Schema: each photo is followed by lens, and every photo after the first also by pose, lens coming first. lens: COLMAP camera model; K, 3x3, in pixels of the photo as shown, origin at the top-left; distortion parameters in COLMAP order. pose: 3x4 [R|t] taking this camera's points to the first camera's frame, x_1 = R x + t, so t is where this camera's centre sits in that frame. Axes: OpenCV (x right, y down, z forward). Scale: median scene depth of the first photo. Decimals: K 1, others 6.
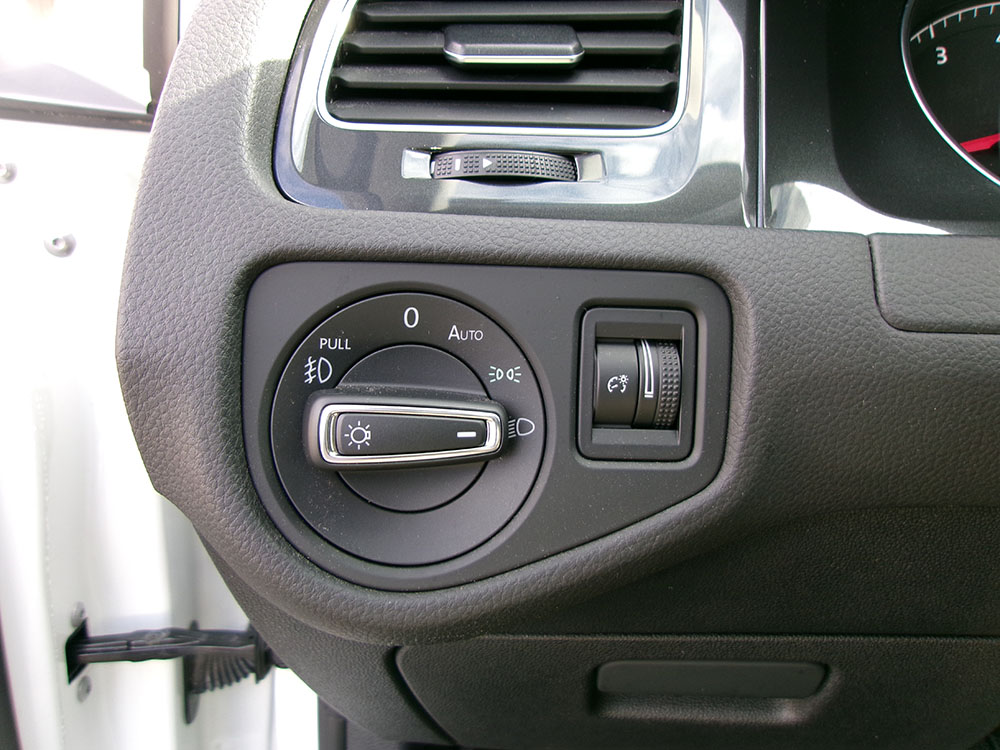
lens RADIAL K [[771.0, 0, 499.2], [0, 771.0, 367.9], [0, 0, 1]] dist [-0.020128, 0.041925]
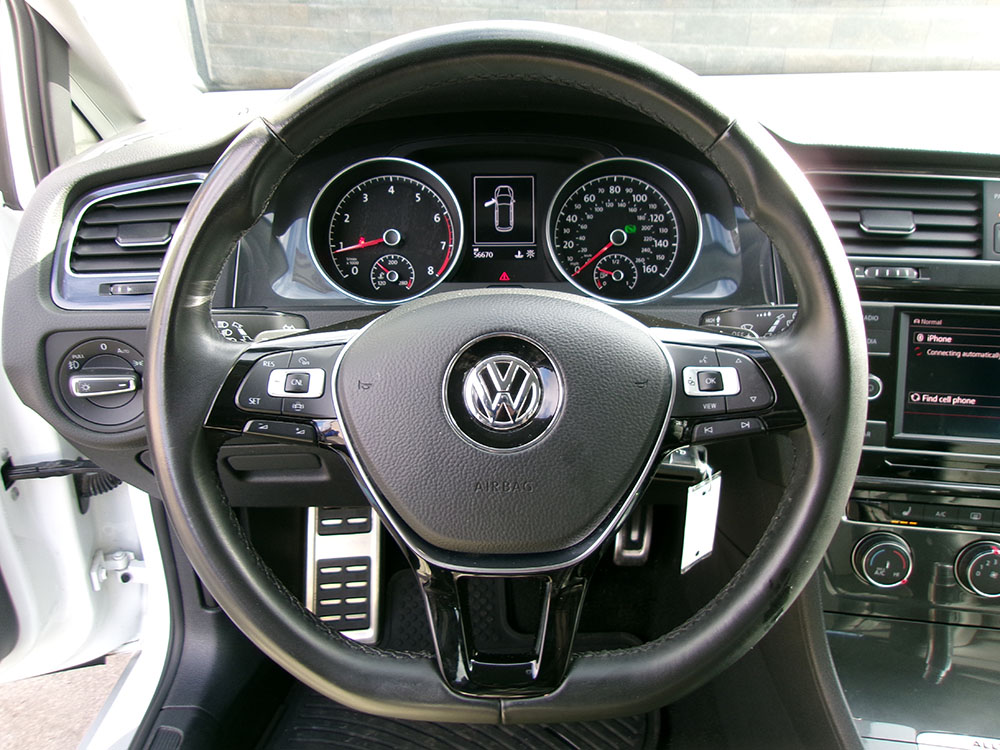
lens RADIAL K [[771.0, 0, 503.0], [0, 771.0, 372.2], [0, 0, 1]] dist [-0.020128, 0.041925]
pose [[0.995450, -0.035314, 0.088496, 1.171068], [0.016472, 0.978579, 0.205212, -0.558229], [-0.093847, -0.202820, 0.974708, -2.109115]]
